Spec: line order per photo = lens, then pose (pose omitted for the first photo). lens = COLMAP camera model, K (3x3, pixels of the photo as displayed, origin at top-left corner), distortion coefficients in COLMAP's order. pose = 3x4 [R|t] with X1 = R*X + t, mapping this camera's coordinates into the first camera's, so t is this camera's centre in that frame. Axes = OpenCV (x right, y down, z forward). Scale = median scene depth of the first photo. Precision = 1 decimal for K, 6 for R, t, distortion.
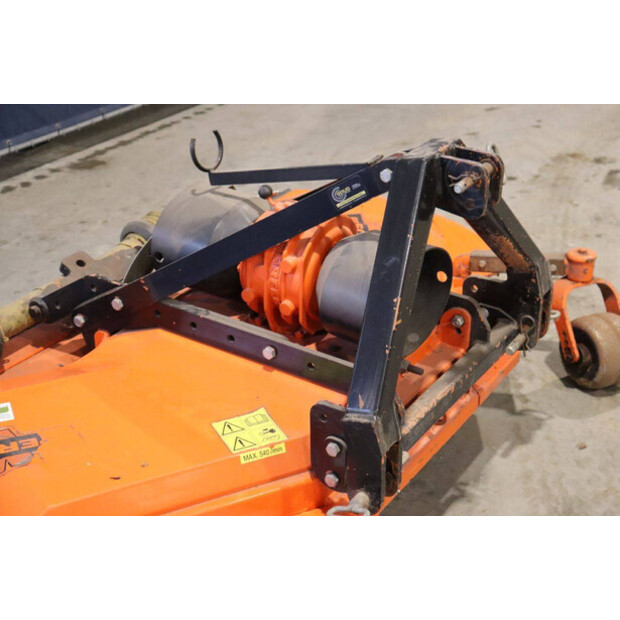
lens RADIAL K [[1050.5, 0, 311.4], [0, 1050.5, 311.3], [0, 0, 1]] dist [0.180302, 0.000000]
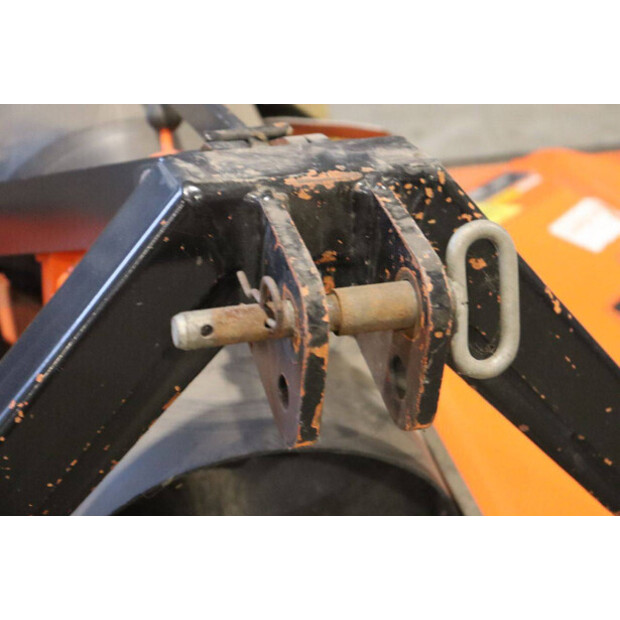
lens RADIAL K [[1434.3, 0, 310.4], [0, 1434.3, 311.4], [0, 0, 1]] dist [0.391018, 0.000000]
pose [[0.759619, 0.413709, -0.501821, 0.294886], [-0.359210, 0.910110, 0.206564, -0.175983], [0.542169, 0.023349, 0.839945, 0.576519]]
